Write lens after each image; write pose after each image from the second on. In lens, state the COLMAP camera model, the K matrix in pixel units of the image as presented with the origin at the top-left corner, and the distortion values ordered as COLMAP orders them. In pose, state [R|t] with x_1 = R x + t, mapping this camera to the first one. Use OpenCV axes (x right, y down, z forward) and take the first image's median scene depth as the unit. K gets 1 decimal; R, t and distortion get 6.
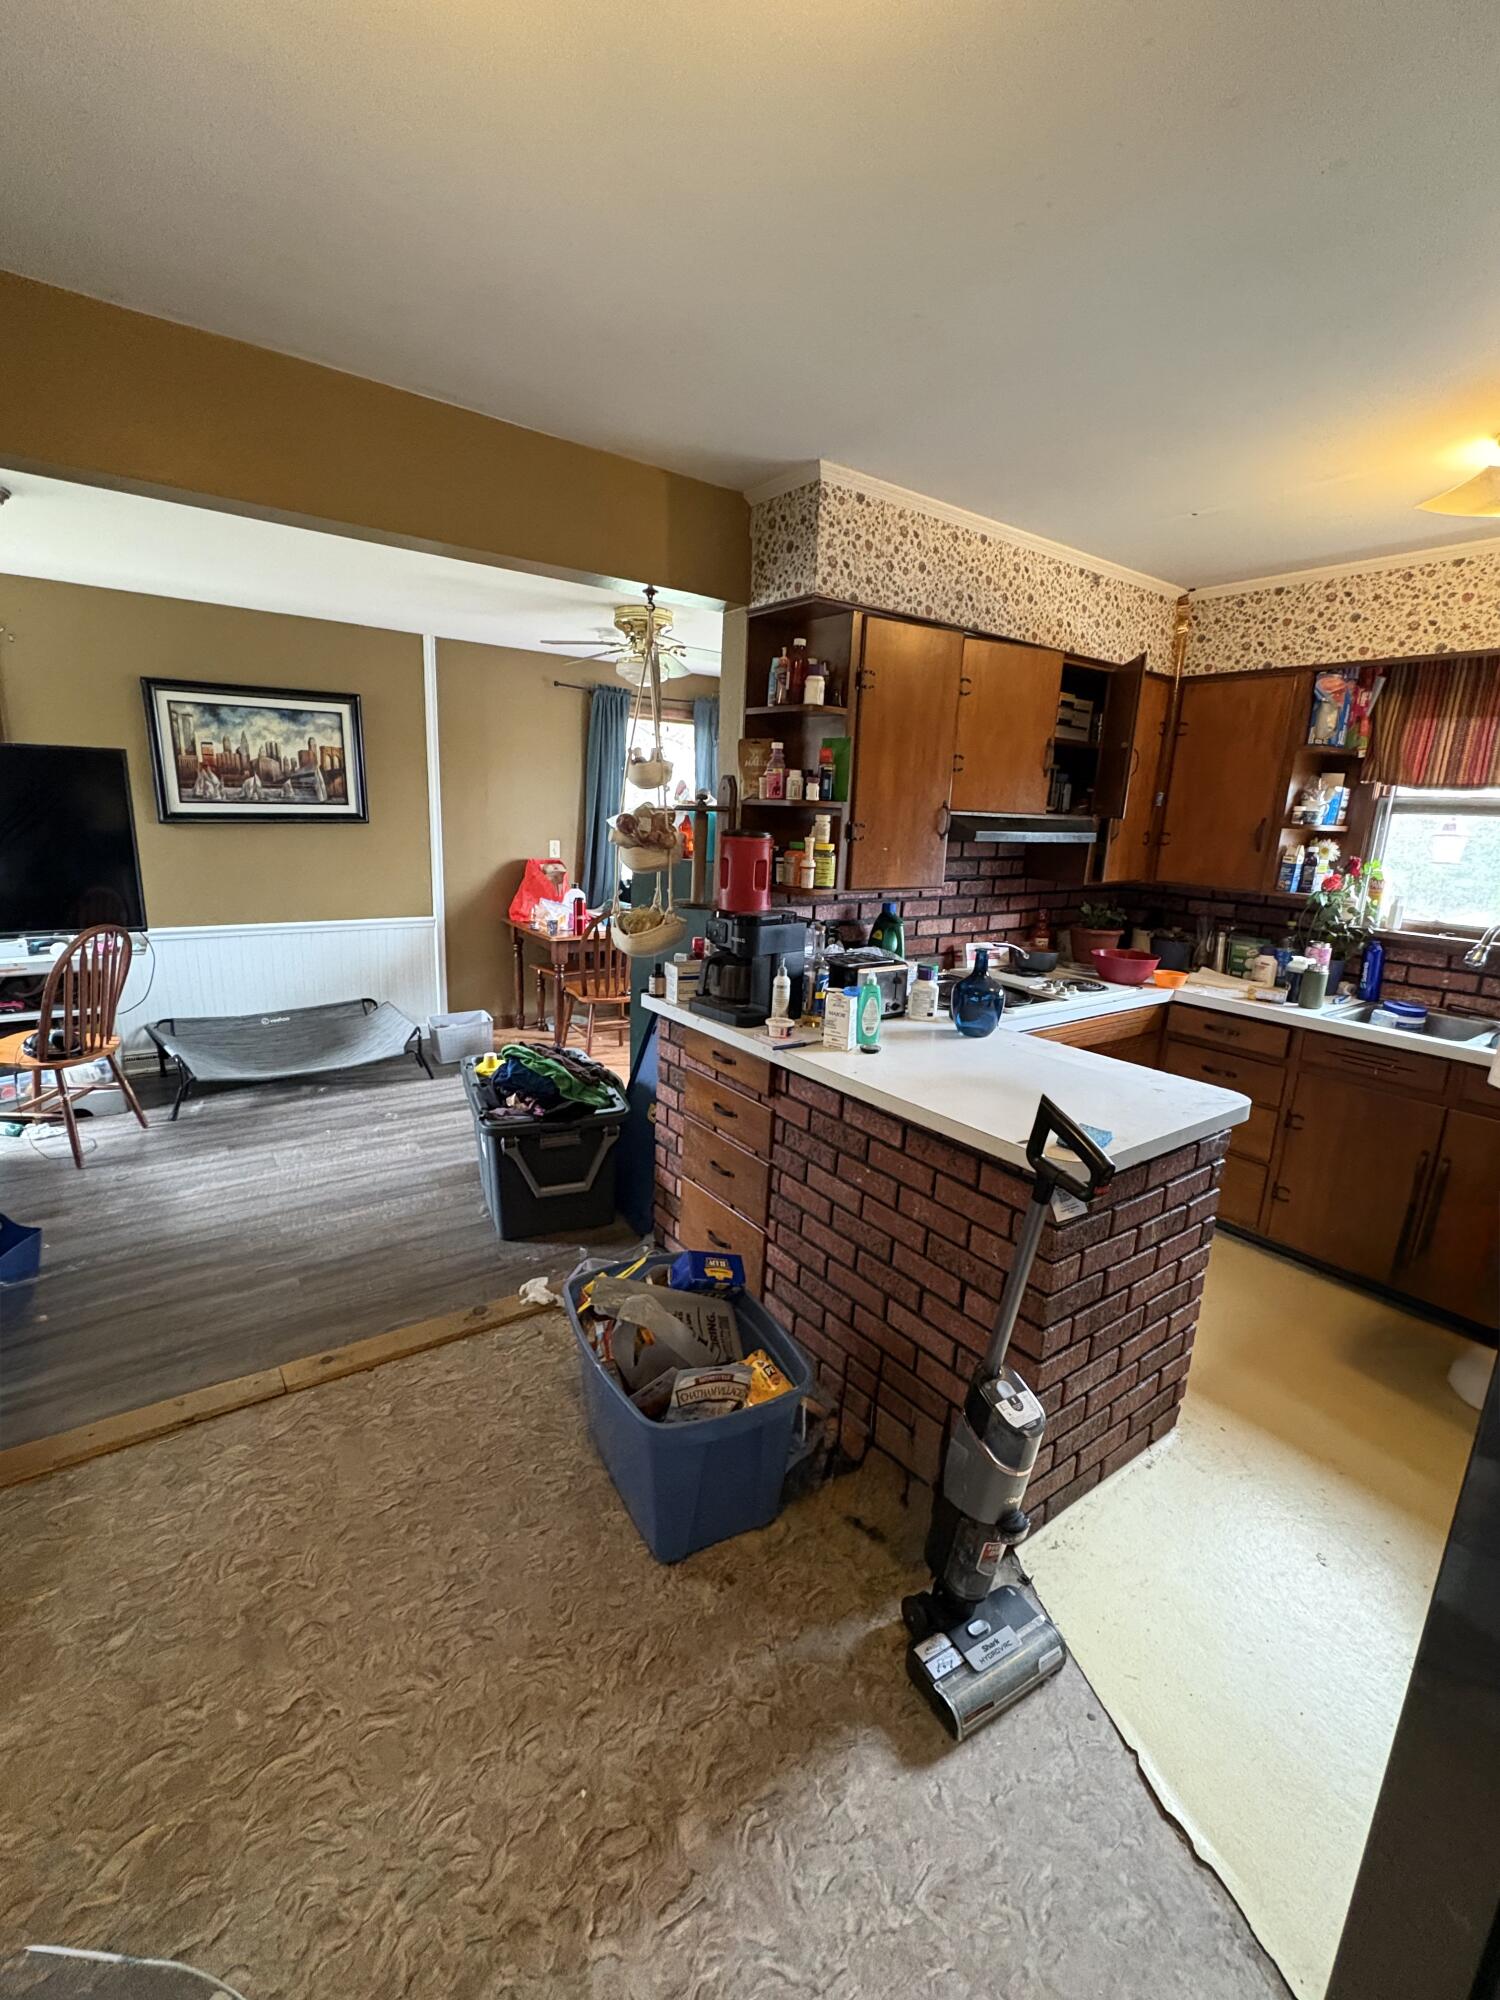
lens RADIAL K [[856.9, 0, 750.0], [0, 856.9, 1000.0], [0, 0, 1]] dist [0.002550, -0.000562]
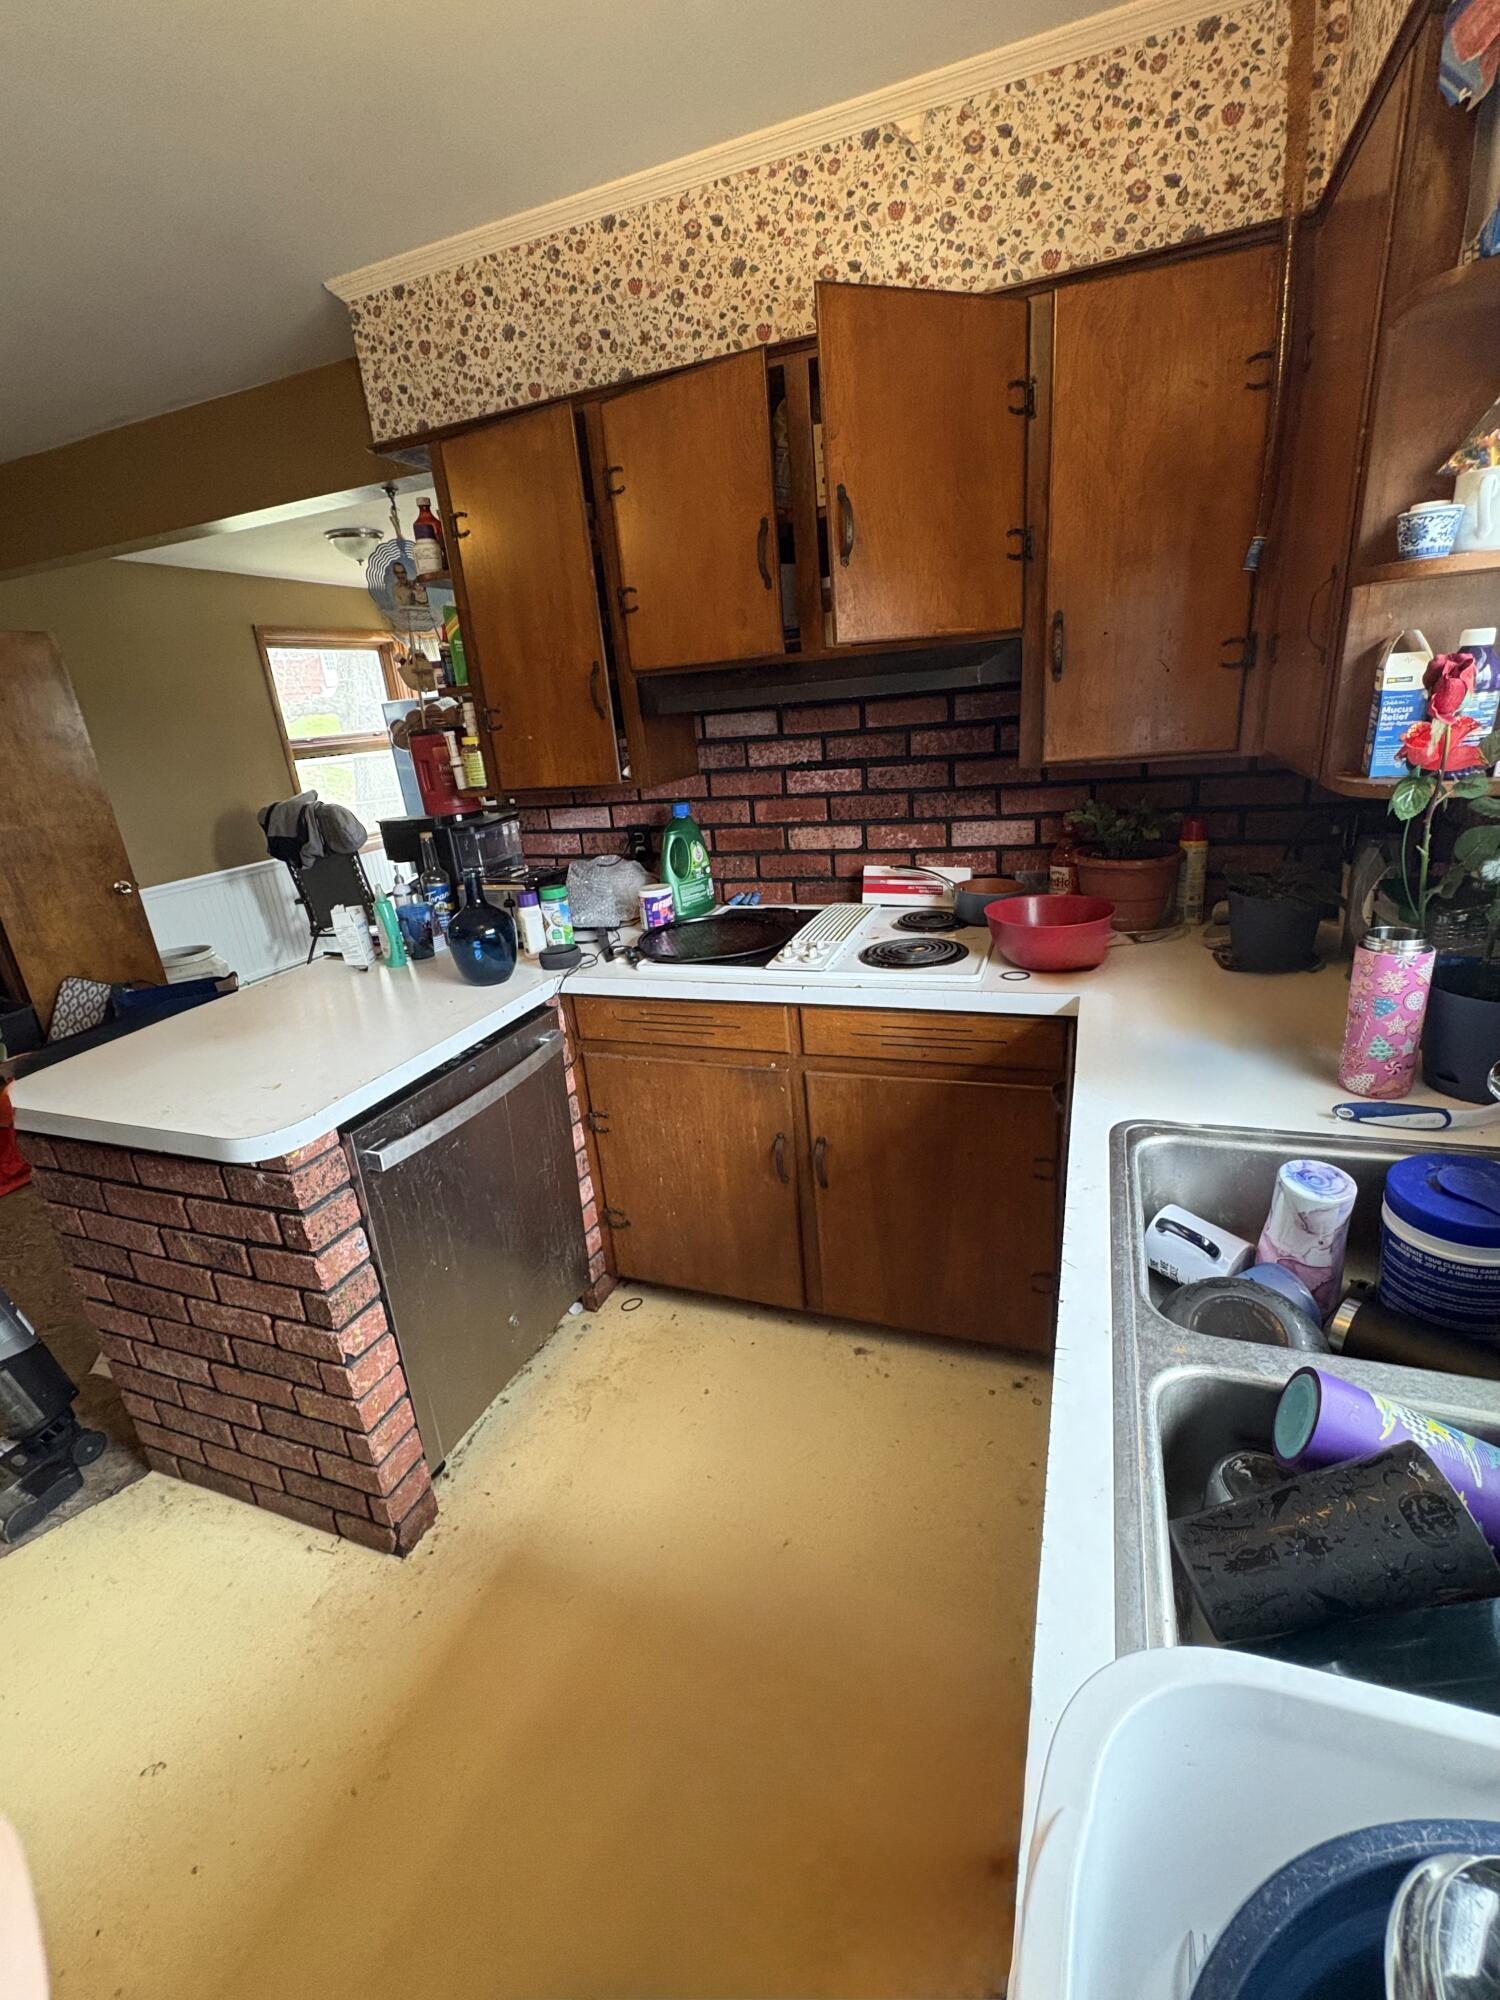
lens RADIAL K [[916.7, 0, 750.0], [0, 916.7, 1000.0], [0, 0, 1]] dist [0.000471, -0.000358]
pose [[0.514760, 0.202745, -0.833016, 0.931663], [-0.075392, 0.978576, 0.191584, -0.109534], [0.854013, -0.035817, 0.519018, 0.670561]]
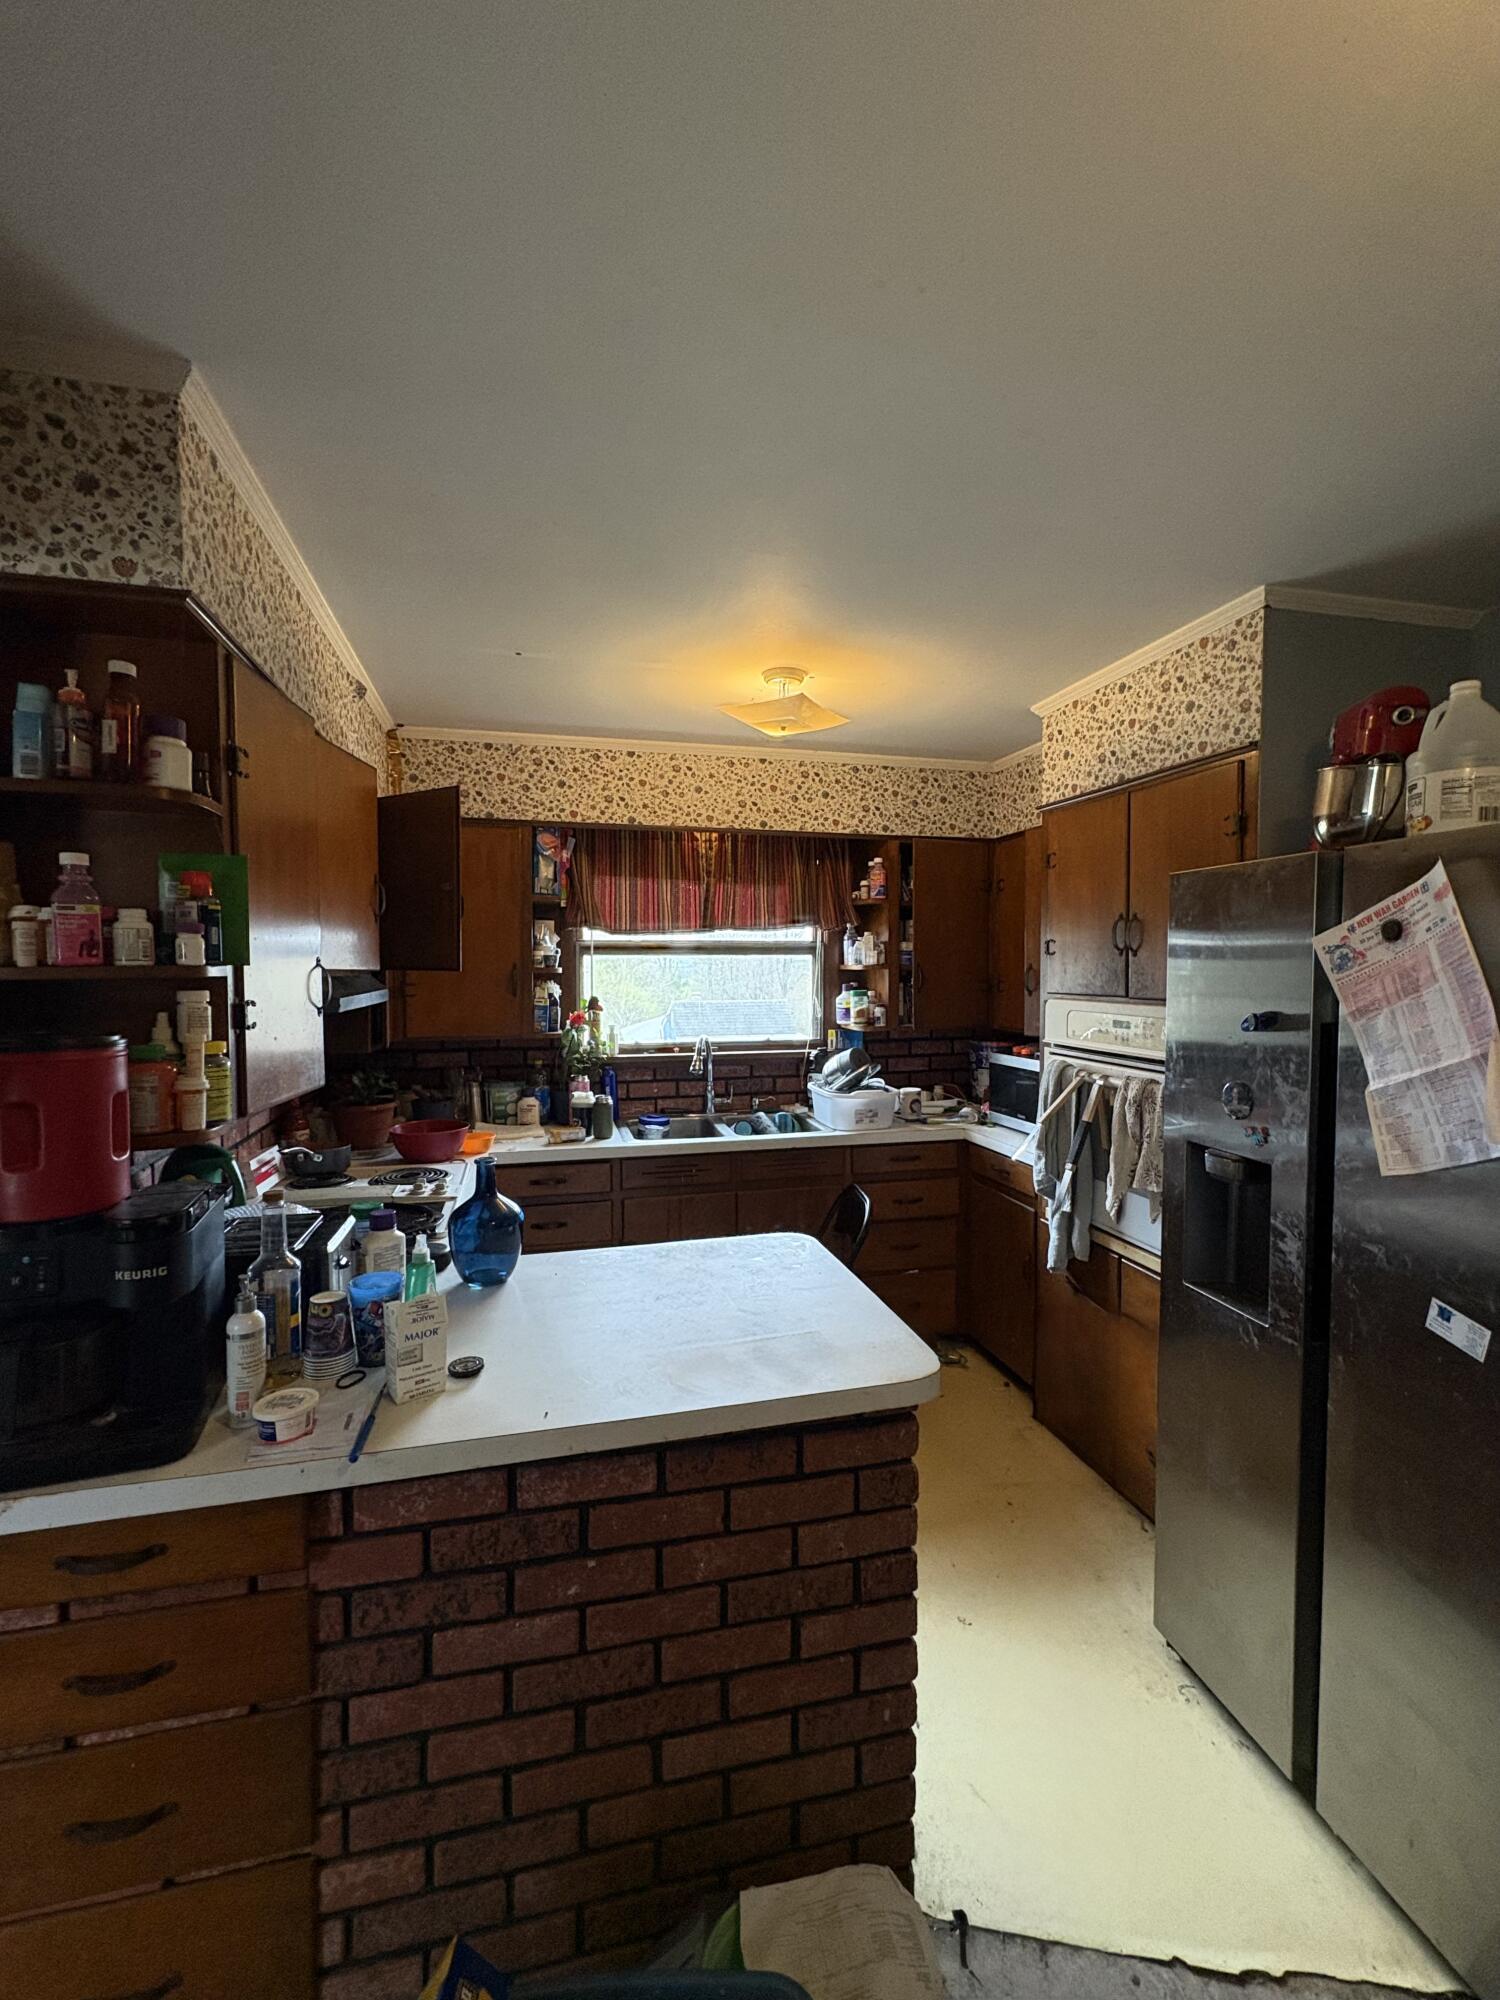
lens RADIAL K [[856.9, 0, 750.0], [0, 856.9, 1000.0], [0, 0, 1]] dist [0.002550, -0.000562]
pose [[0.375156, -0.078514, 0.923631, -0.249491], [0.225027, 0.974315, -0.008579, -0.112263], [-0.899234, 0.211061, 0.383187, 0.425156]]
